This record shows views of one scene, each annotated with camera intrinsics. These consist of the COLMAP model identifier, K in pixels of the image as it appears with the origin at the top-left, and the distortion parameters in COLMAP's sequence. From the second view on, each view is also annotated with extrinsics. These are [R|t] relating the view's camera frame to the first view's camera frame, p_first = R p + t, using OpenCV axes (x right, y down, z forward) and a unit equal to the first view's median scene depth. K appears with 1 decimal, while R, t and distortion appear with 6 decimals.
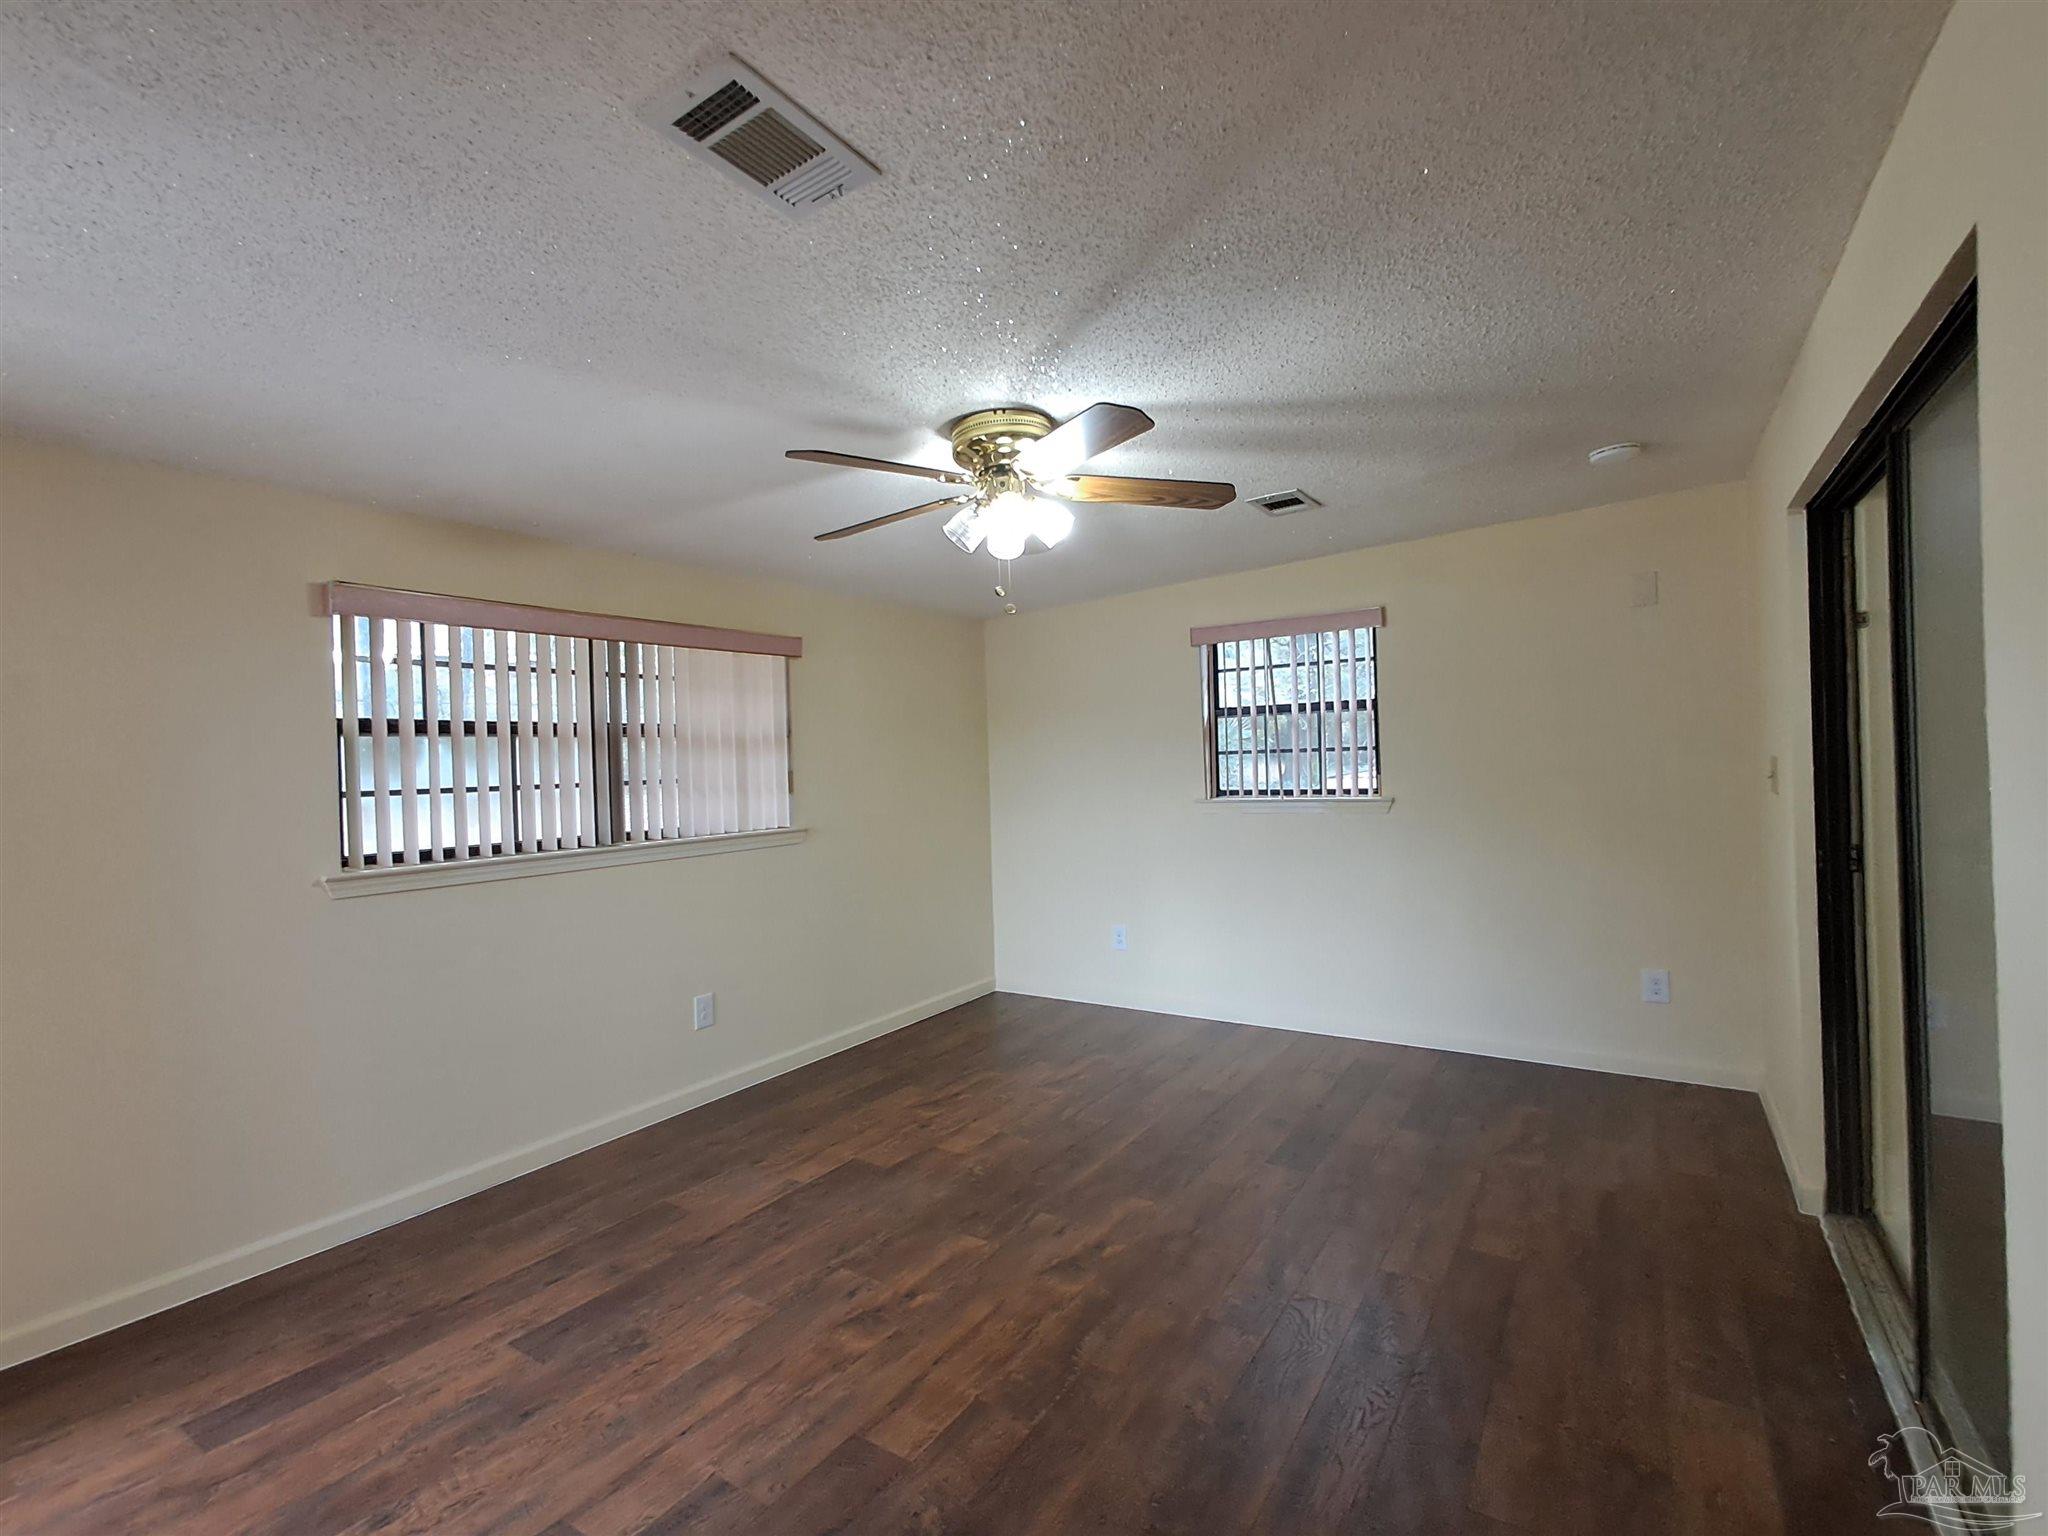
lens RADIAL K [[927.9, 0, 1026.4], [0, 927.9, 763.2], [0, 0, 1]] dist [-0.002218, -0.001519]
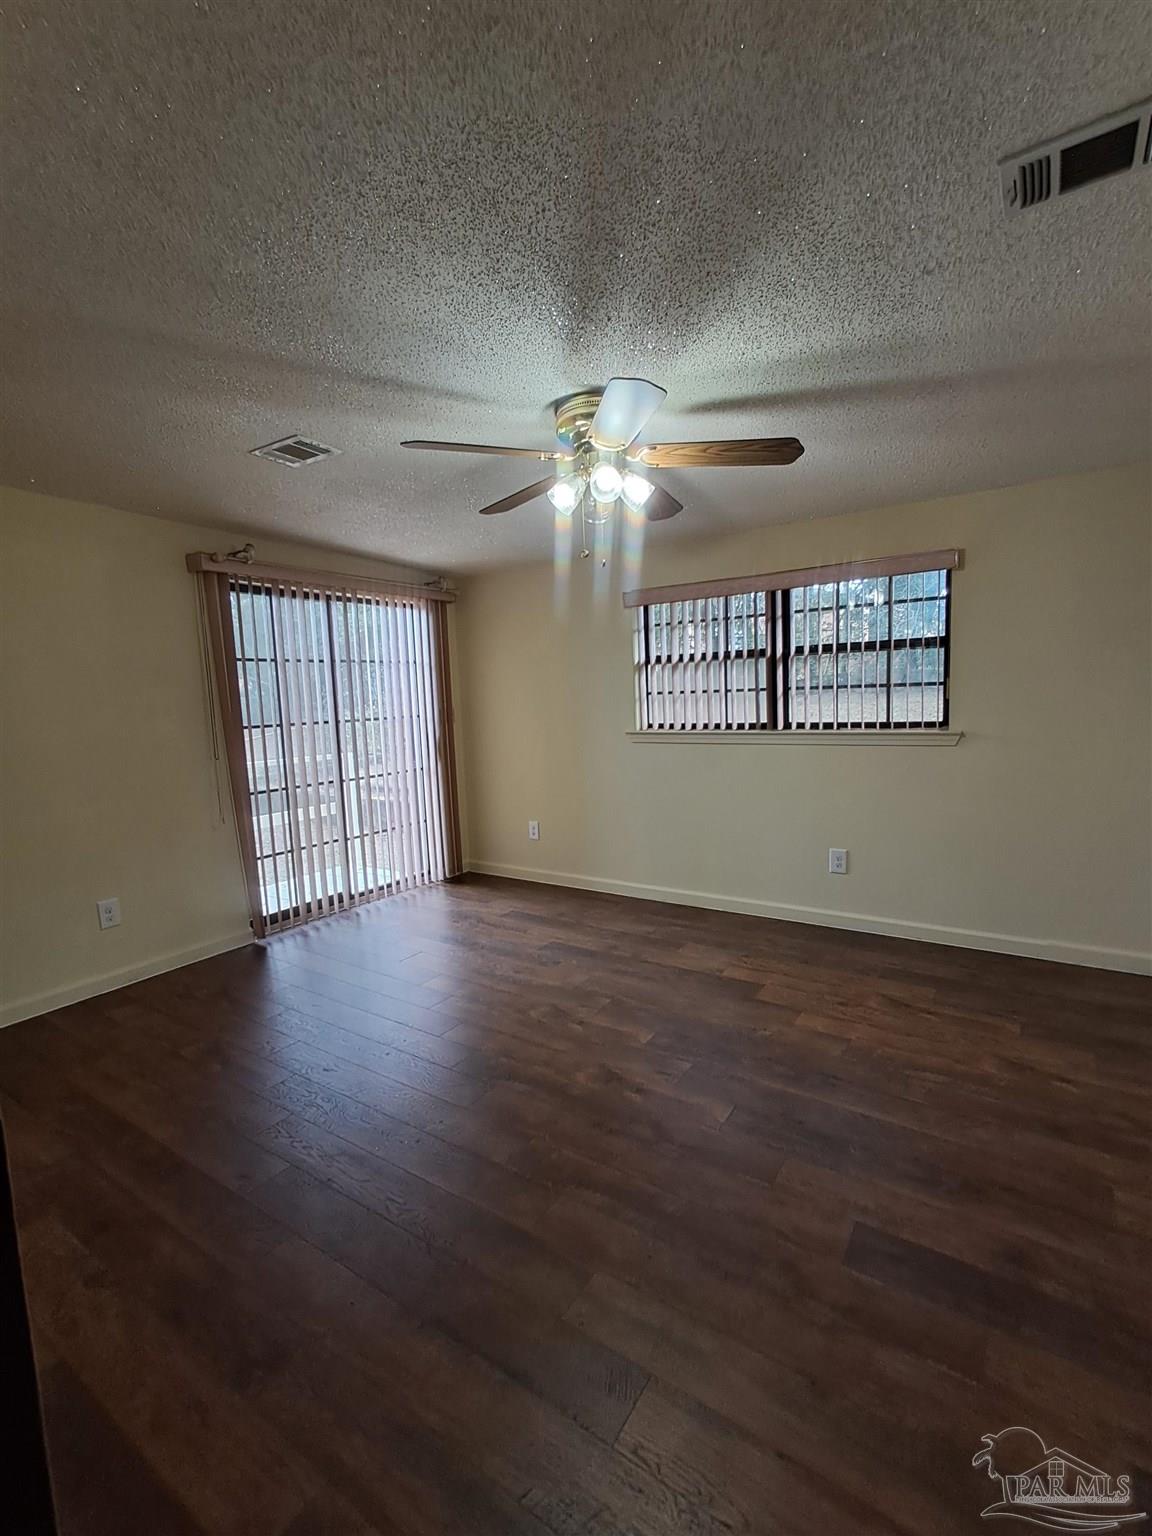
lens RADIAL K [[695.9, 0, 580.6], [0, 695.9, 772.3], [0, 0, 1]] dist [-0.002218, -0.001519]
pose [[-0.014206, 0.143409, -0.989562, 0.864822], [0.037667, 0.989036, 0.142792, -0.020999], [0.999189, -0.035245, -0.019452, 0.898969]]
